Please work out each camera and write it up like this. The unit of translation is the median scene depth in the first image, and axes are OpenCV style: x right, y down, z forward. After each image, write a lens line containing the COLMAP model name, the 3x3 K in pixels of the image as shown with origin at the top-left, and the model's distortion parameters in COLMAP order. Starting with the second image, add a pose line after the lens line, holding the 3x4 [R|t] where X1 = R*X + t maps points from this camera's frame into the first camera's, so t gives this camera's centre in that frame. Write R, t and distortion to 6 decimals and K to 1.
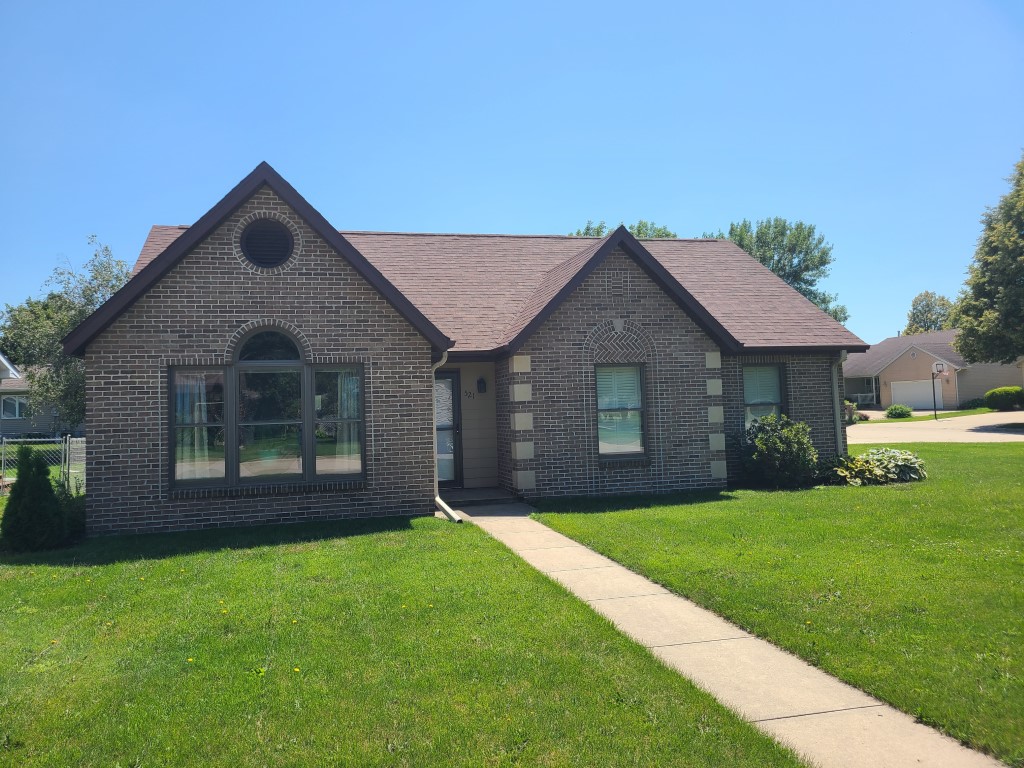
lens RADIAL K [[773.1, 0, 512.2], [0, 773.1, 382.7], [0, 0, 1]] dist [0.044415, -0.023876]
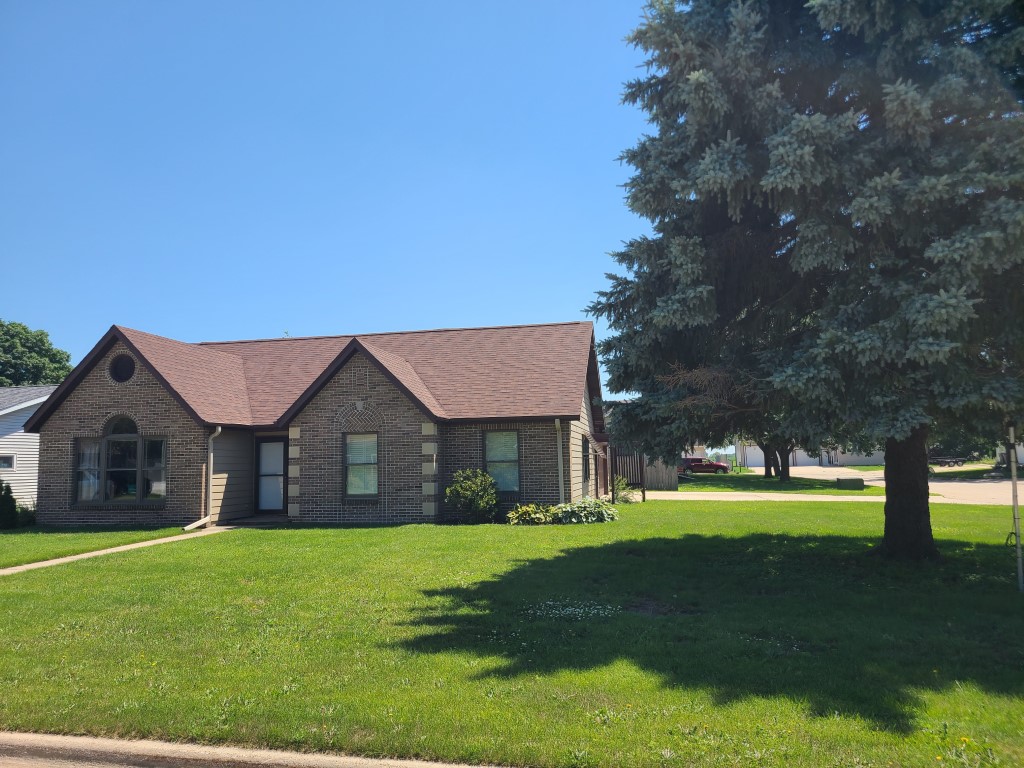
lens RADIAL K [[773.1, 0, 511.1], [0, 773.1, 384.7], [0, 0, 1]] dist [0.044415, -0.023876]
pose [[0.901944, -0.027797, -0.430957, 1.053183], [0.004378, 0.998464, -0.055237, -0.032659], [0.431830, 0.047934, 0.900680, -0.190089]]
